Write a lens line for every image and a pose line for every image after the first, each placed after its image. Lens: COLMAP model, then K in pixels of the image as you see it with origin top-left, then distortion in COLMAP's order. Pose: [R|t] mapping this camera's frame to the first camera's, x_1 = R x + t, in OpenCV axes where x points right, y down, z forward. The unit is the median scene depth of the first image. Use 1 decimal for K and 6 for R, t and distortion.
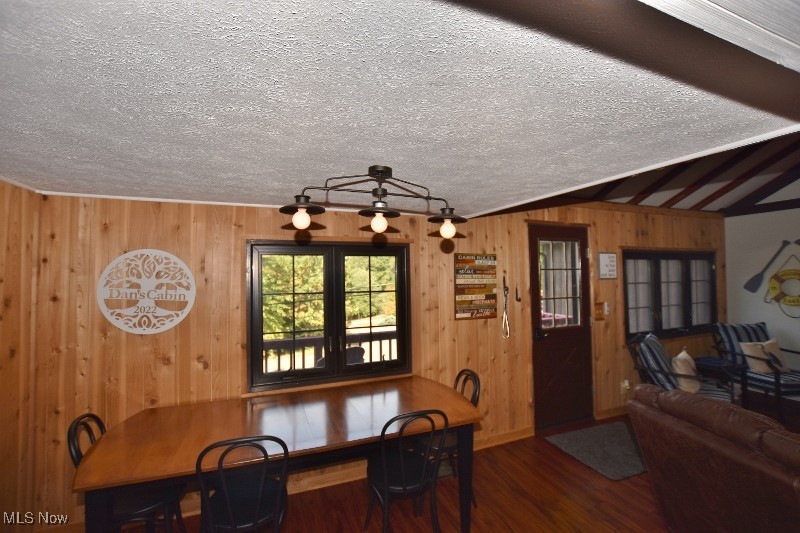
lens RADIAL K [[352.7, 0, 400.0], [0, 352.7, 266.5], [0, 0, 1]] dist [-0.033469, 0.004372]
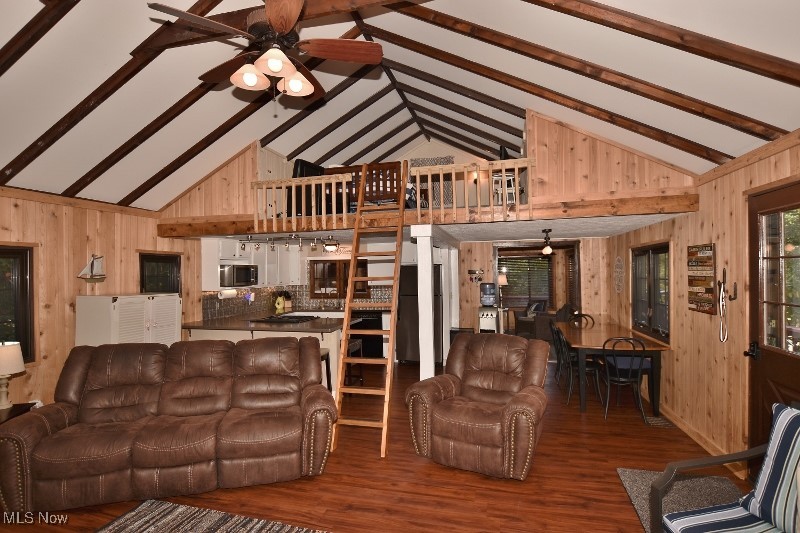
lens RADIAL K [[390.6, 0, 400.0], [0, 390.6, 266.5], [0, 0, 1]] dist [-0.026702, 0.000403]
pose [[-0.589416, 0.006808, -0.807801, 1.541058], [0.045469, 0.998659, -0.024761, 0.011604], [0.806549, -0.051325, -0.588935, 0.945363]]
